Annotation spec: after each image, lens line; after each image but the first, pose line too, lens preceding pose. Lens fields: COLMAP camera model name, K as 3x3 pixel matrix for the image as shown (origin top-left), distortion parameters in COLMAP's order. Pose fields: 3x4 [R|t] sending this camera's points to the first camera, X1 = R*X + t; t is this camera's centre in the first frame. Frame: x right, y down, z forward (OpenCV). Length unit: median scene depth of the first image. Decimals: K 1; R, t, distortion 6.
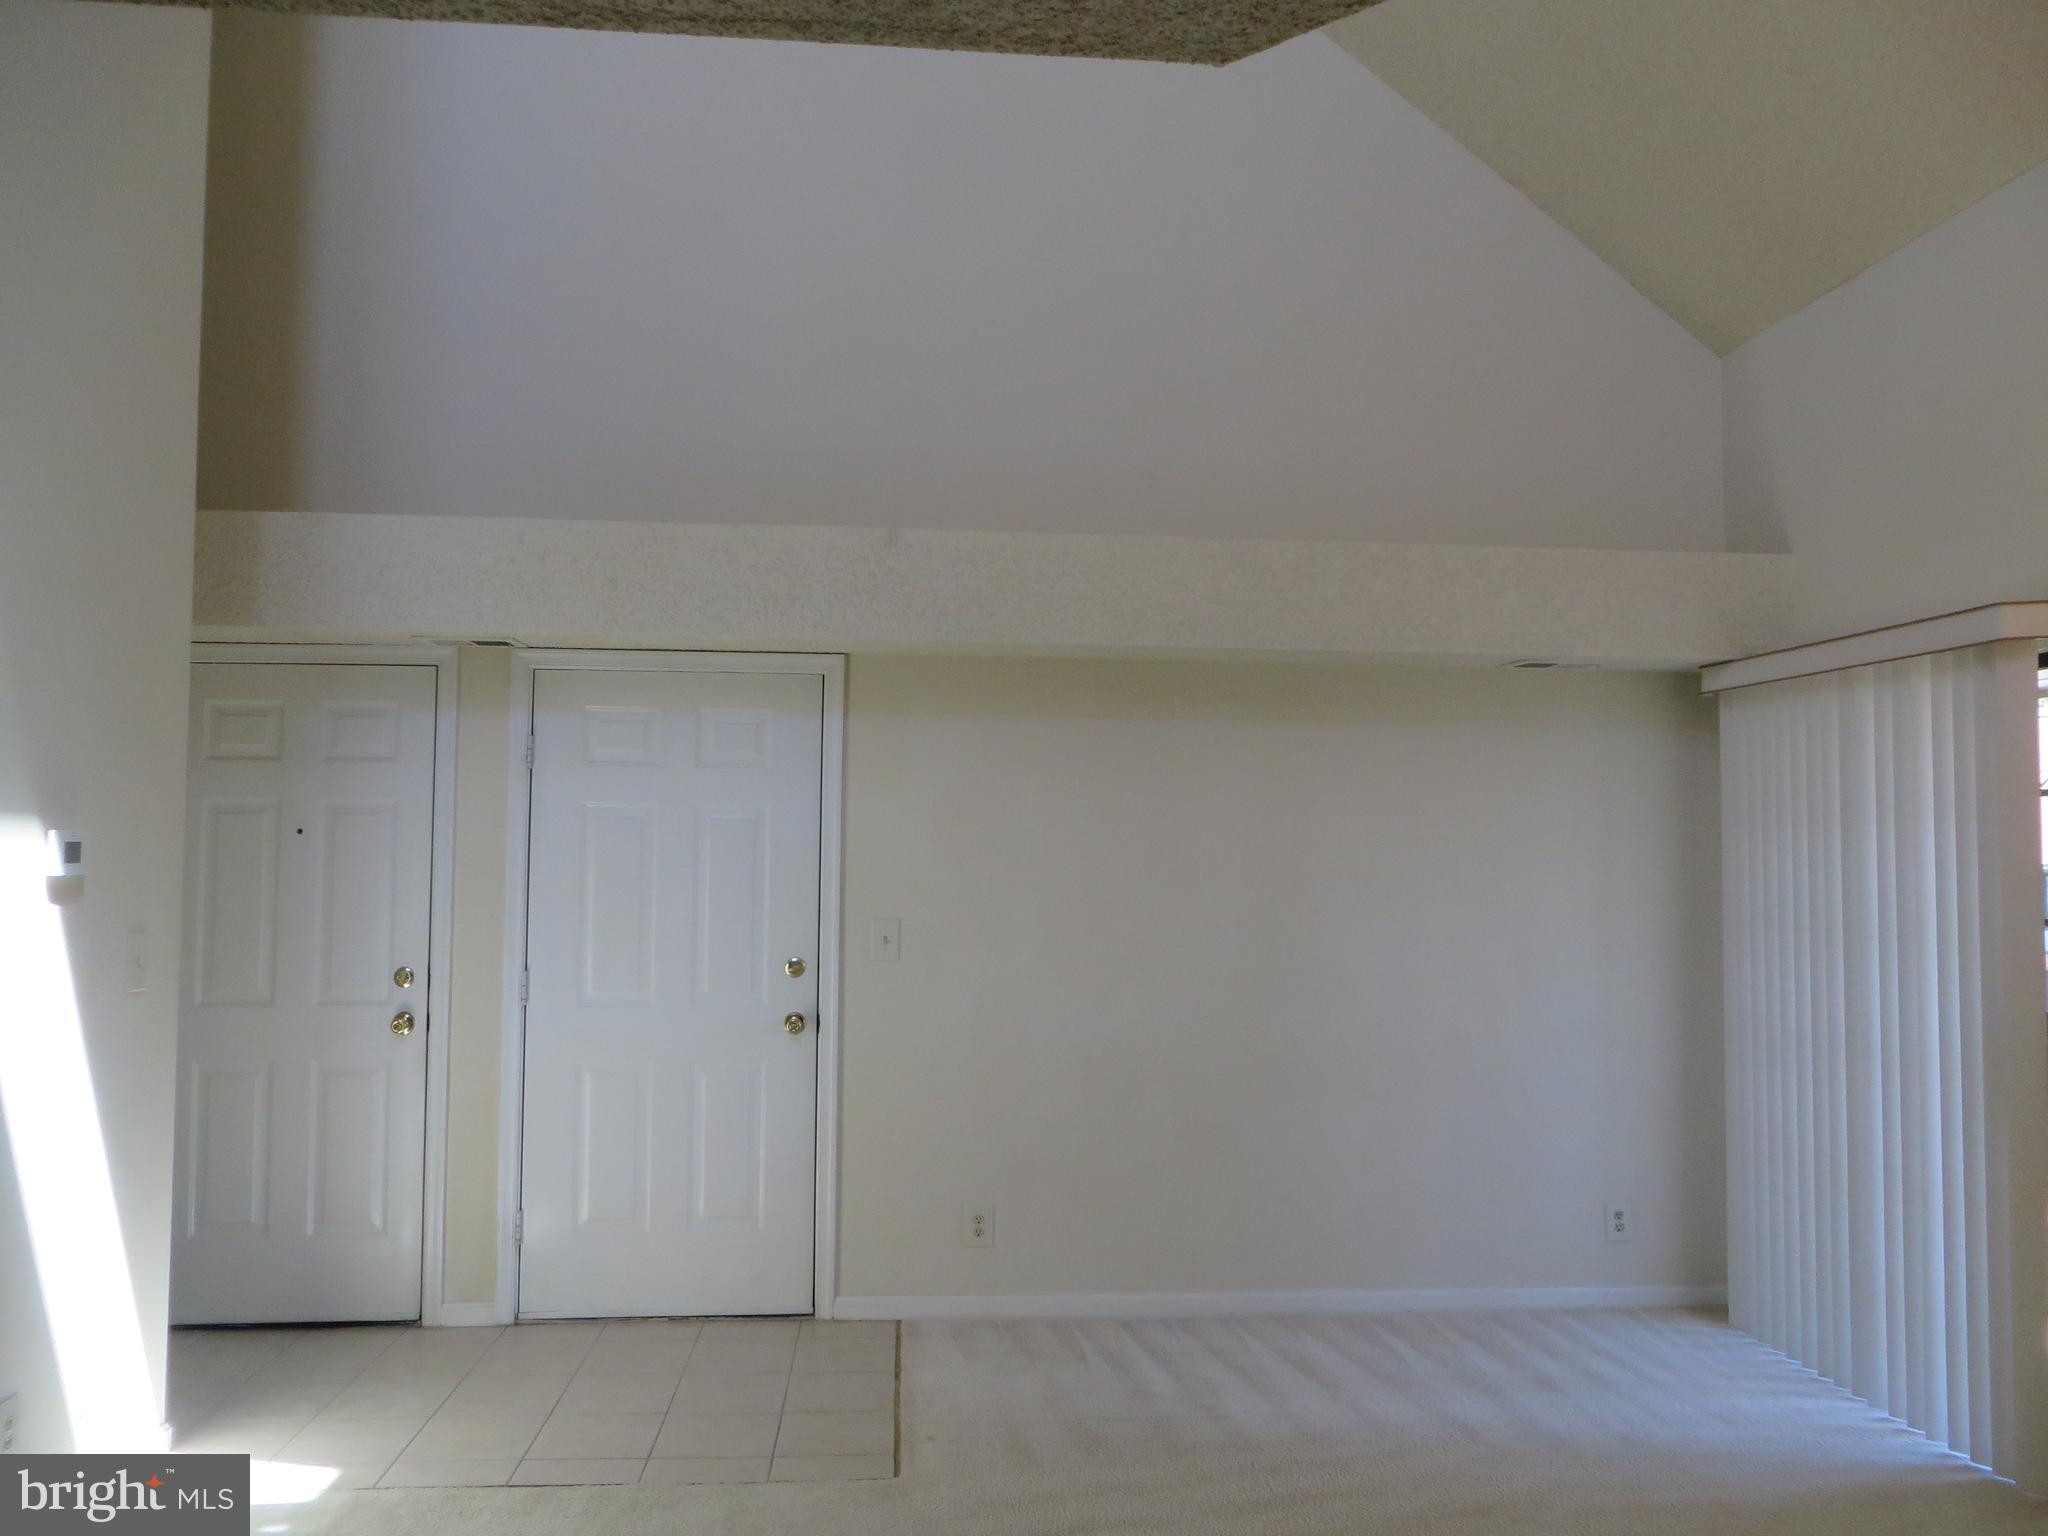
lens RADIAL K [[1567.2, 0, 1013.3], [0, 1567.2, 766.4], [0, 0, 1]] dist [0.005113, -0.008955]
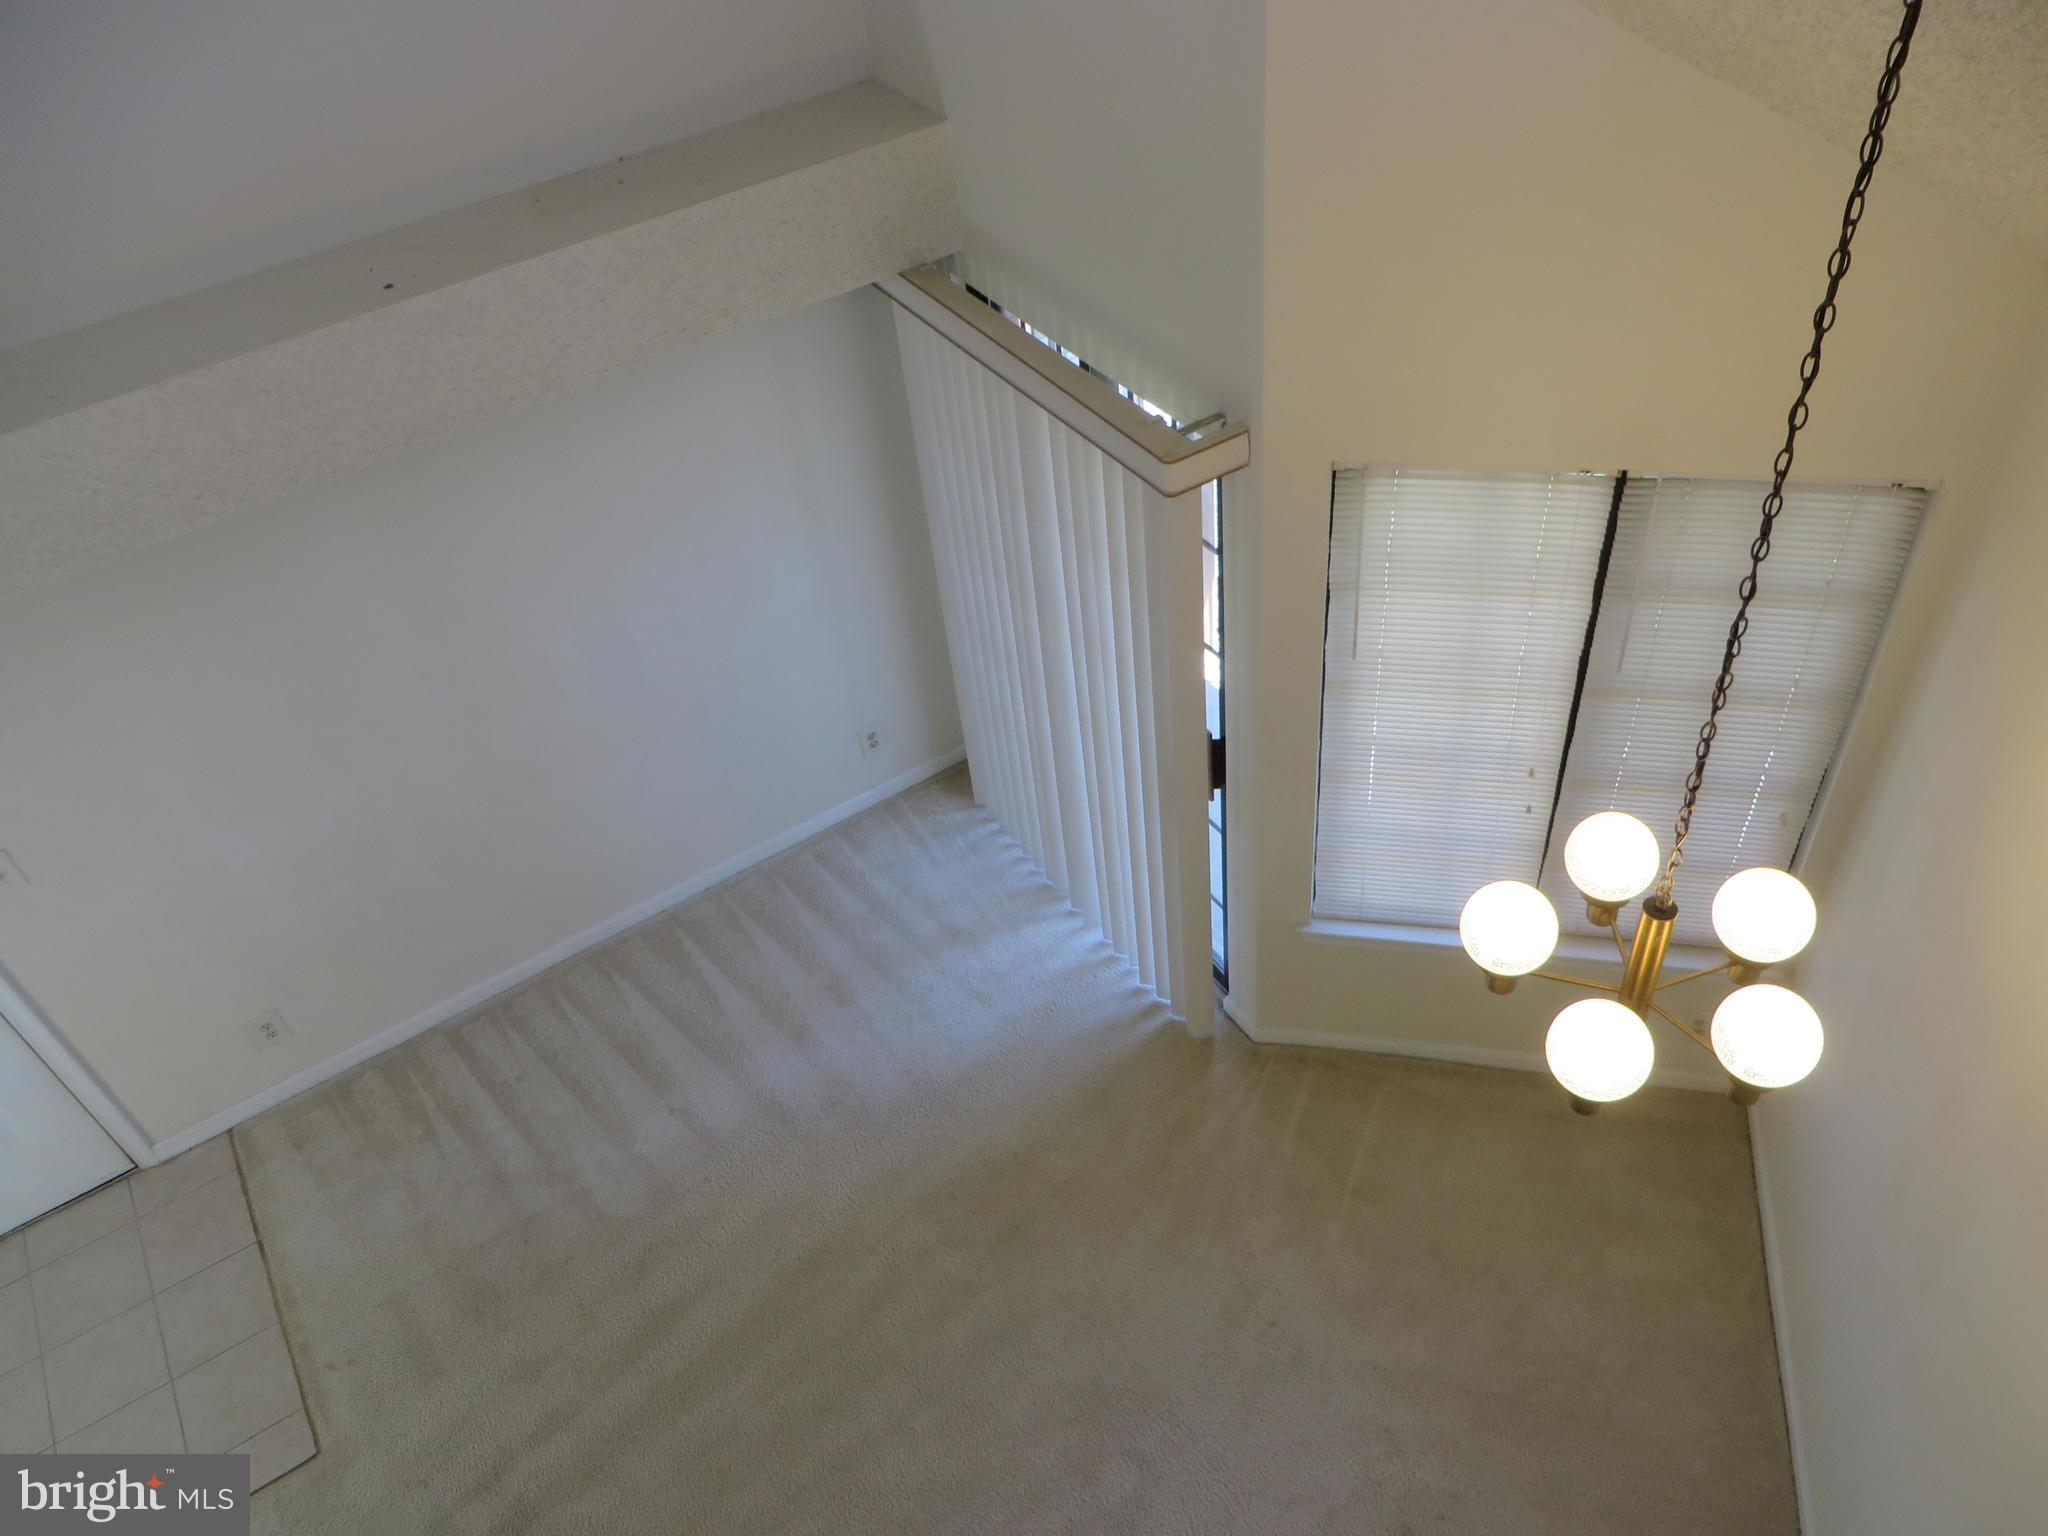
lens RADIAL K [[1567.2, 0, 1022.4], [0, 1567.2, 859.5], [0, 0, 1]] dist [0.005113, -0.008955]
pose [[0.883651, -0.393404, 0.253759, 0.196243], [0.084118, 0.666657, 0.740603, -0.479353], [-0.460526, -0.633089, 0.622185, 0.275087]]
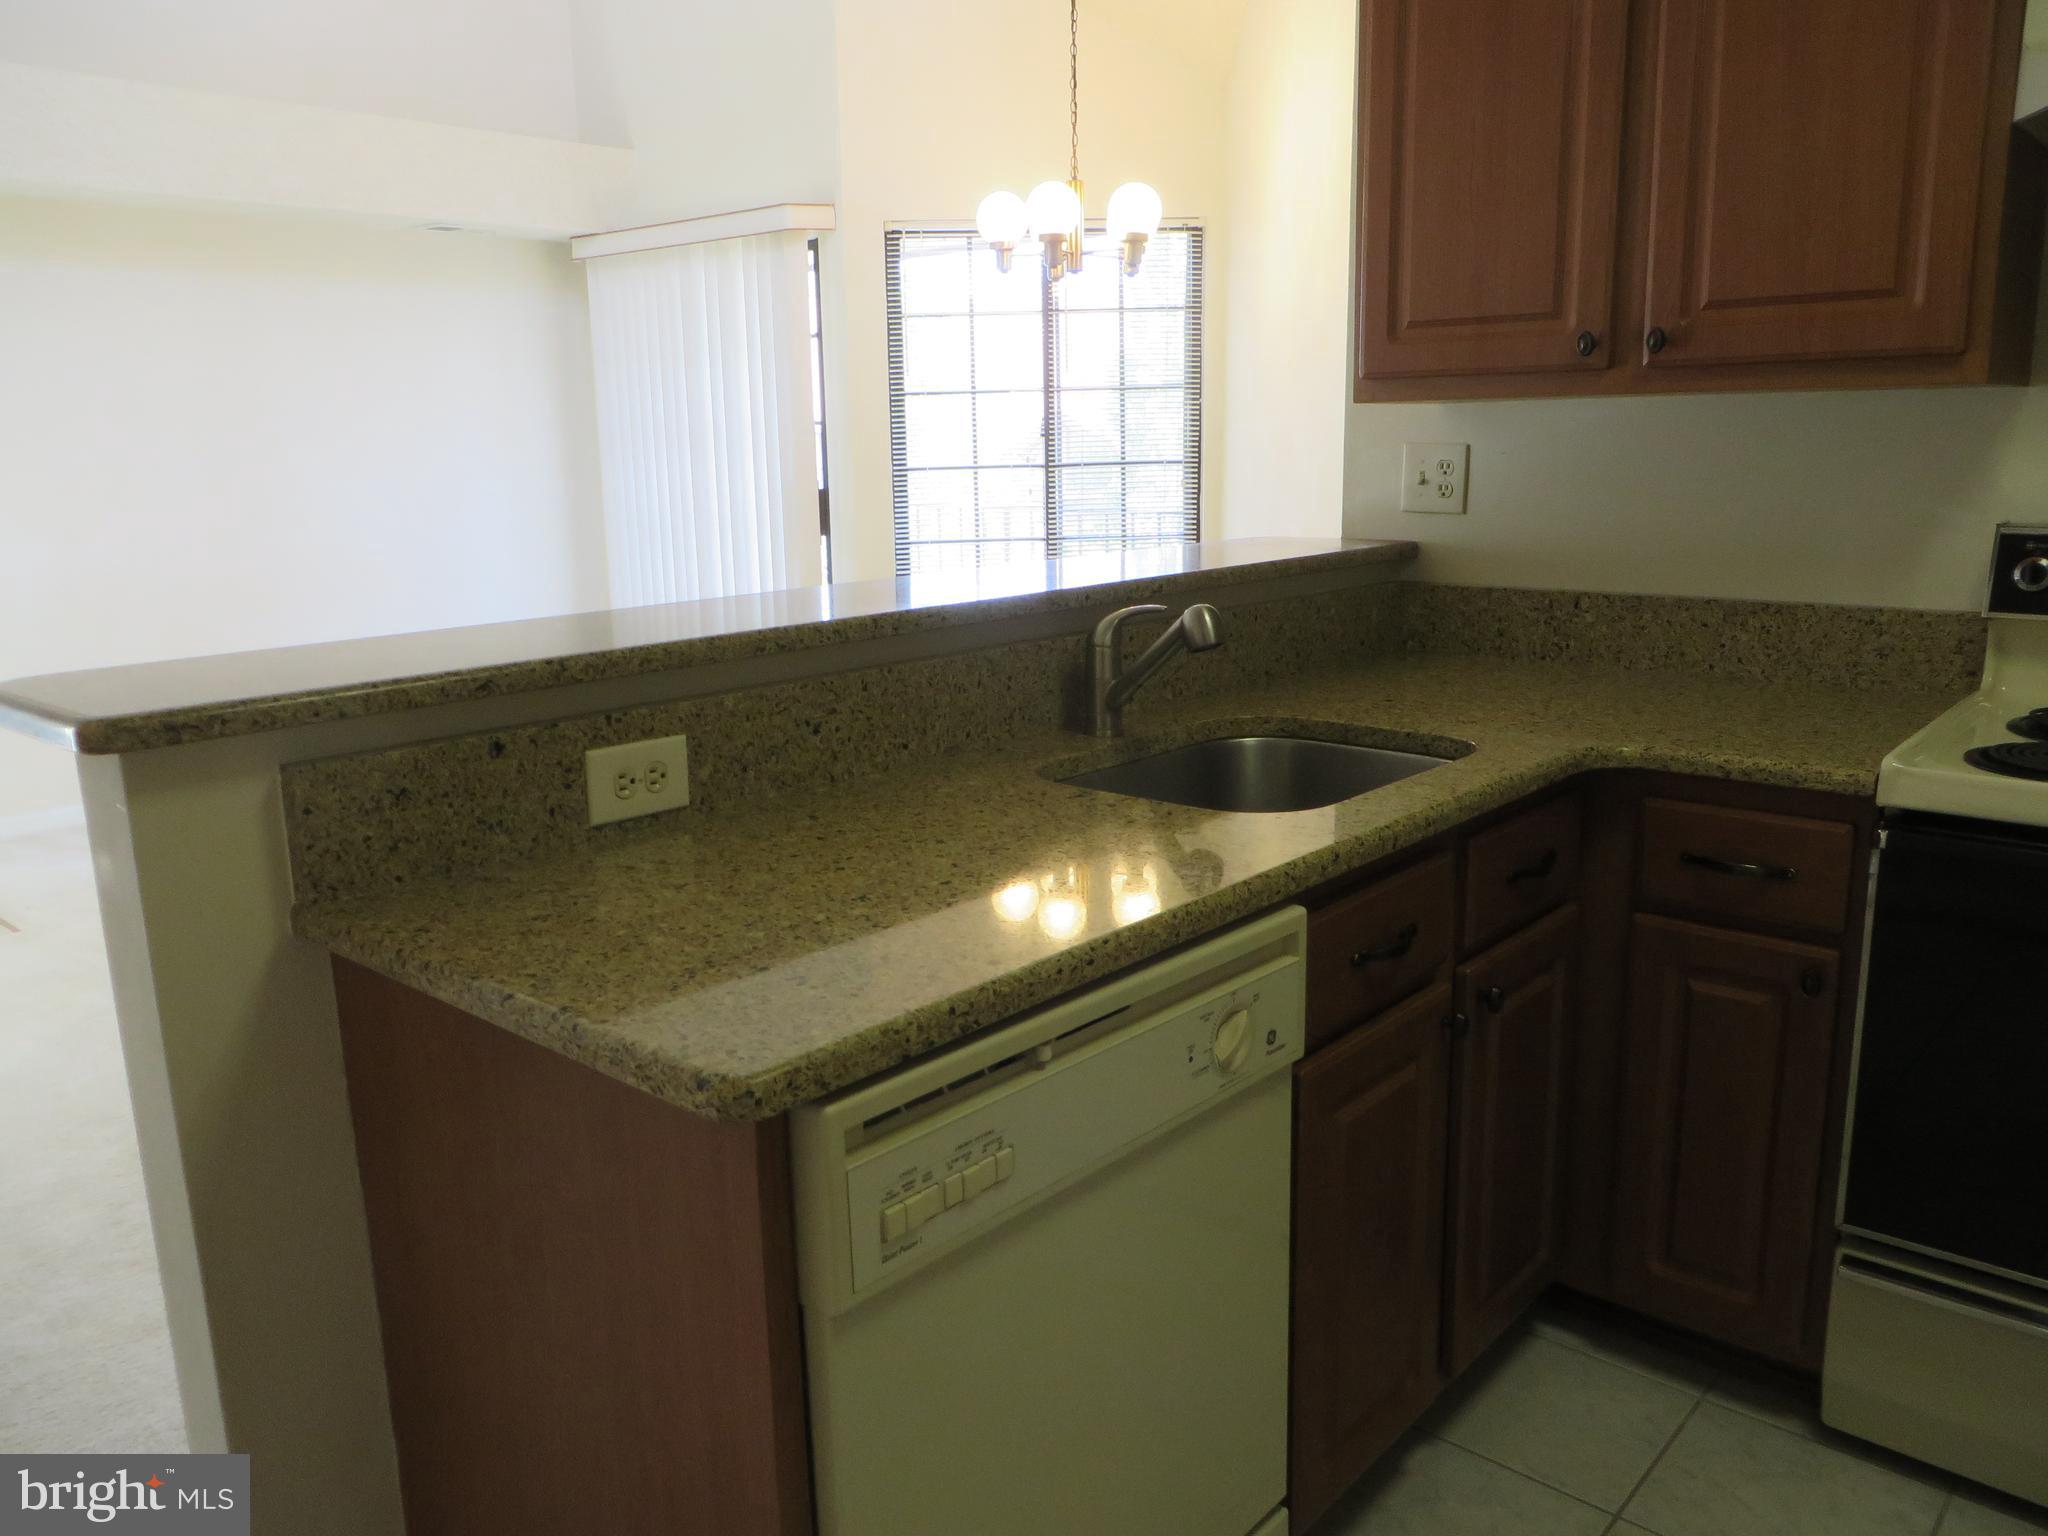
lens RADIAL K [[1567.2, 0, 1006.2], [0, 1567.2, 765.1], [0, 0, 1]] dist [0.005113, -0.008955]
pose [[0.734615, -0.168171, 0.657312, -0.232776], [-0.008499, 0.966438, 0.256758, 0.022685], [-0.678431, -0.194205, 0.708531, -0.245516]]
